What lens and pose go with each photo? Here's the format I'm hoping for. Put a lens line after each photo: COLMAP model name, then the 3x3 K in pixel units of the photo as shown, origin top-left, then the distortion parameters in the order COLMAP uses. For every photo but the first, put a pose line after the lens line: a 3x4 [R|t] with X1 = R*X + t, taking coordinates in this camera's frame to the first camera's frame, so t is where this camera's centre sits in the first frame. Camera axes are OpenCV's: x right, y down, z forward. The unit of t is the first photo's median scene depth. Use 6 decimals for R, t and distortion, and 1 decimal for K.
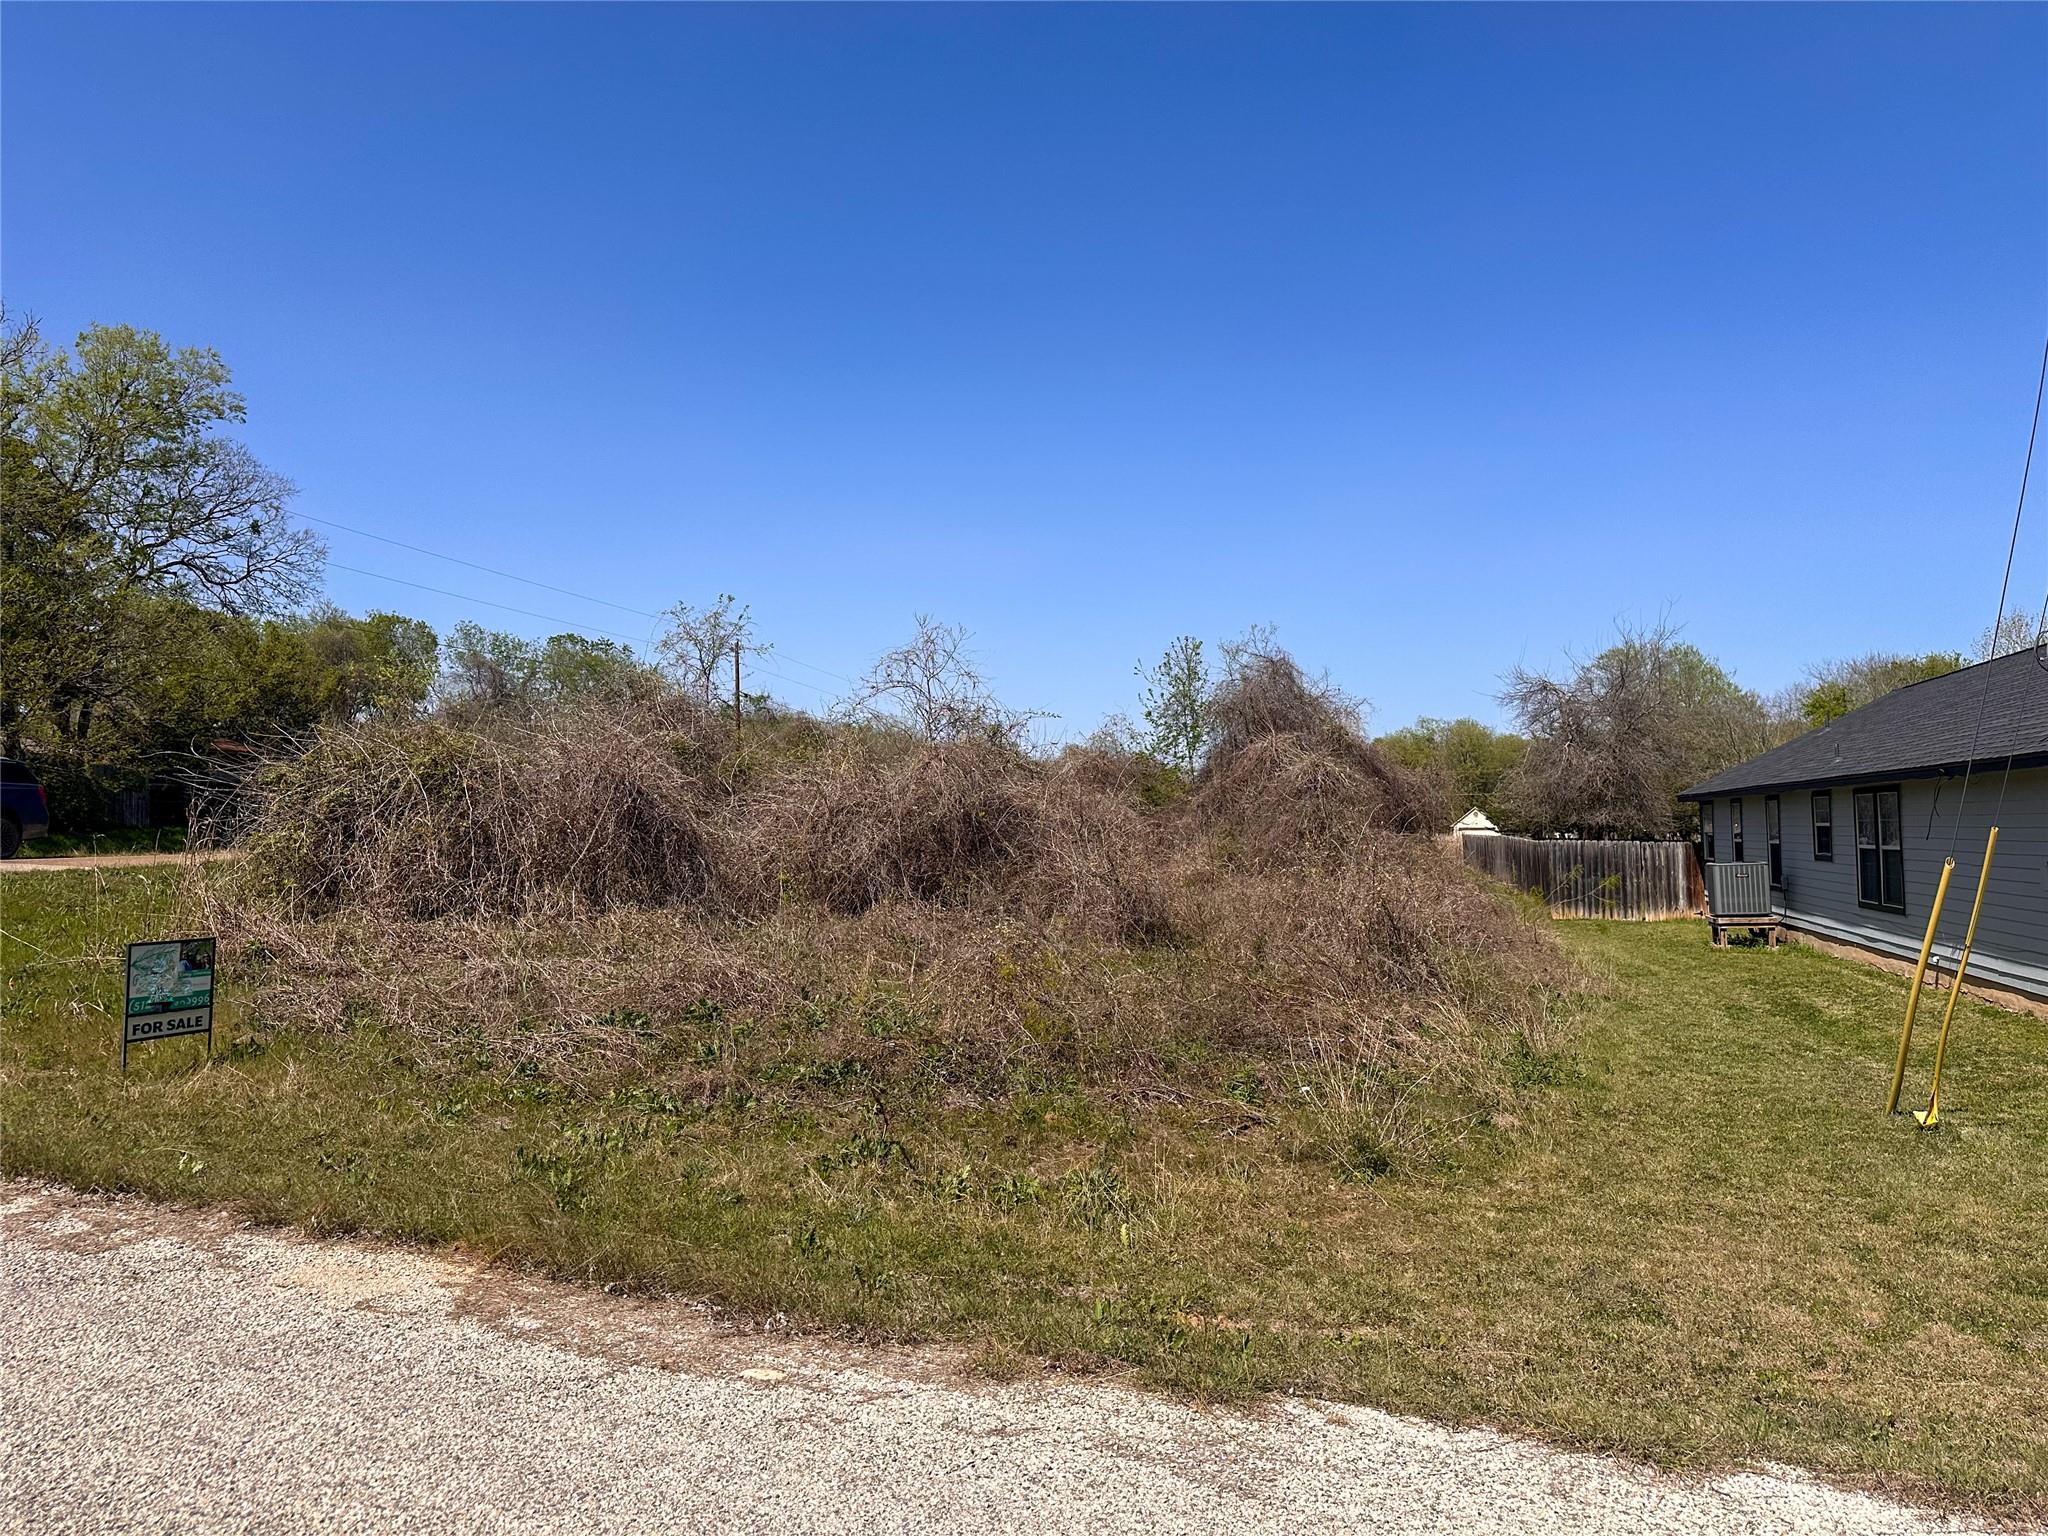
lens RADIAL K [[1429.4, 0, 1016.7], [0, 1429.4, 764.4], [0, 0, 1]] dist [0.053798, -0.052689]
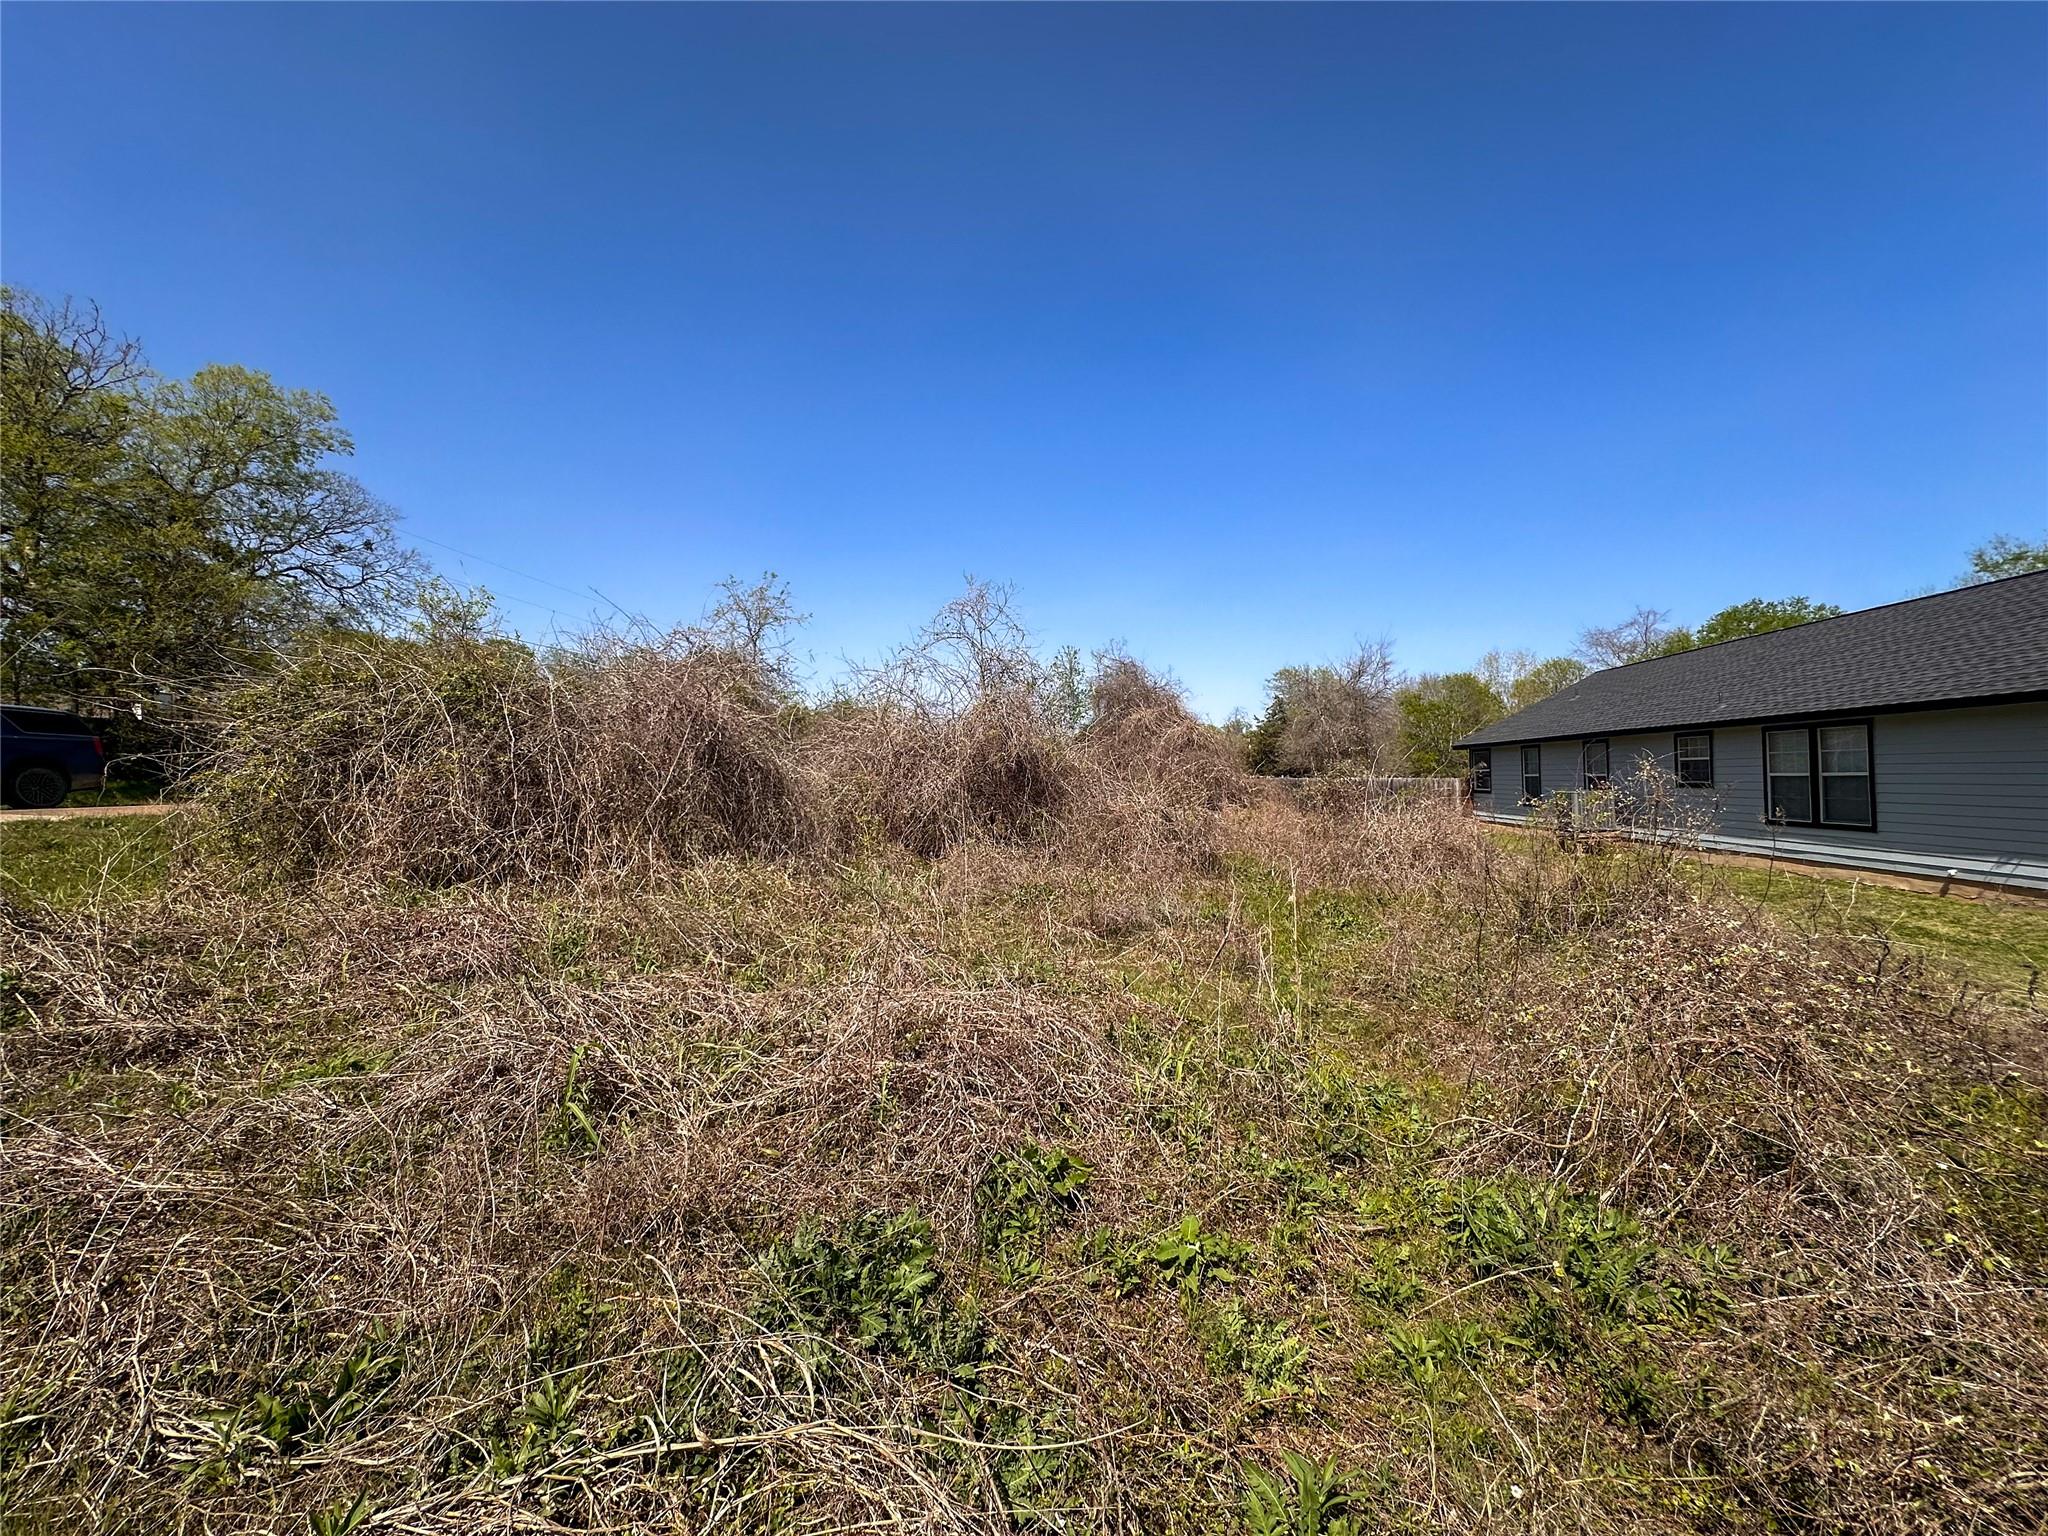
lens RADIAL K [[819.6, 0, 1022.1], [0, 819.6, 770.1], [0, 0, 1]] dist [-0.004508, 0.001668]
pose [[0.989002, -0.008931, 0.147631, -0.135286], [0.003992, 0.999423, 0.033718, 0.027133], [-0.147847, -0.032758, 0.988468, 0.412668]]
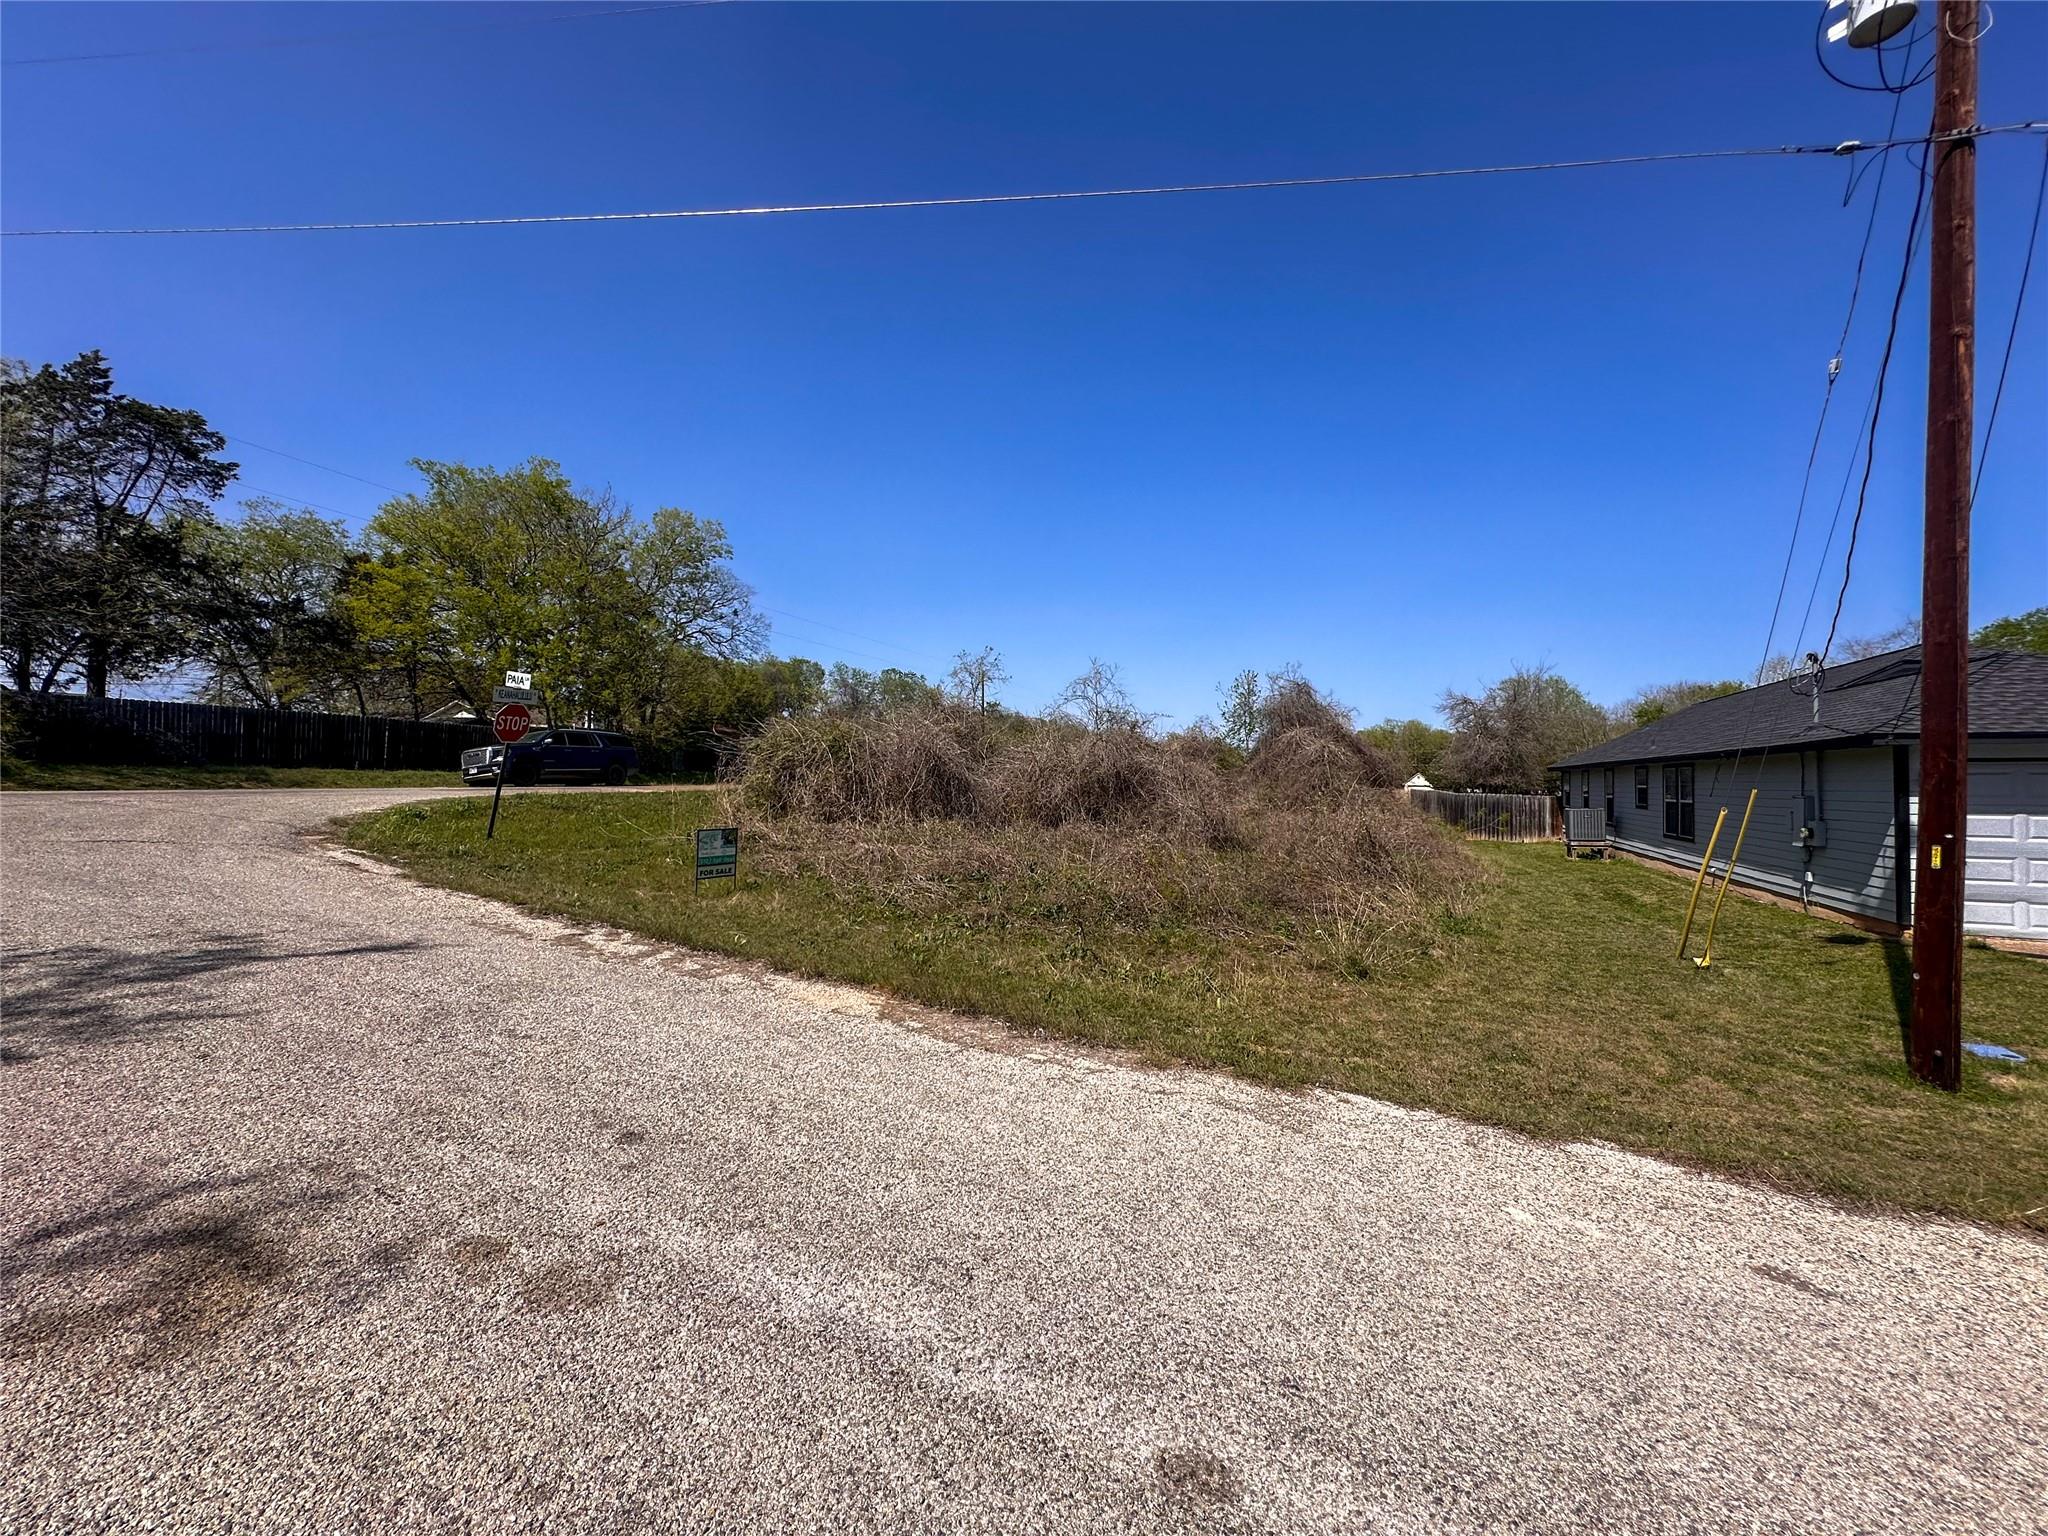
lens RADIAL K [[819.6, 0, 1025.5], [0, 819.6, 775.1], [0, 0, 1]] dist [-0.004508, 0.001668]
pose [[0.990409, 0.017541, -0.137049, -0.009553], [-0.012202, 0.999137, 0.039705, 0.000010], [0.137628, -0.037652, 0.989768, -0.016558]]
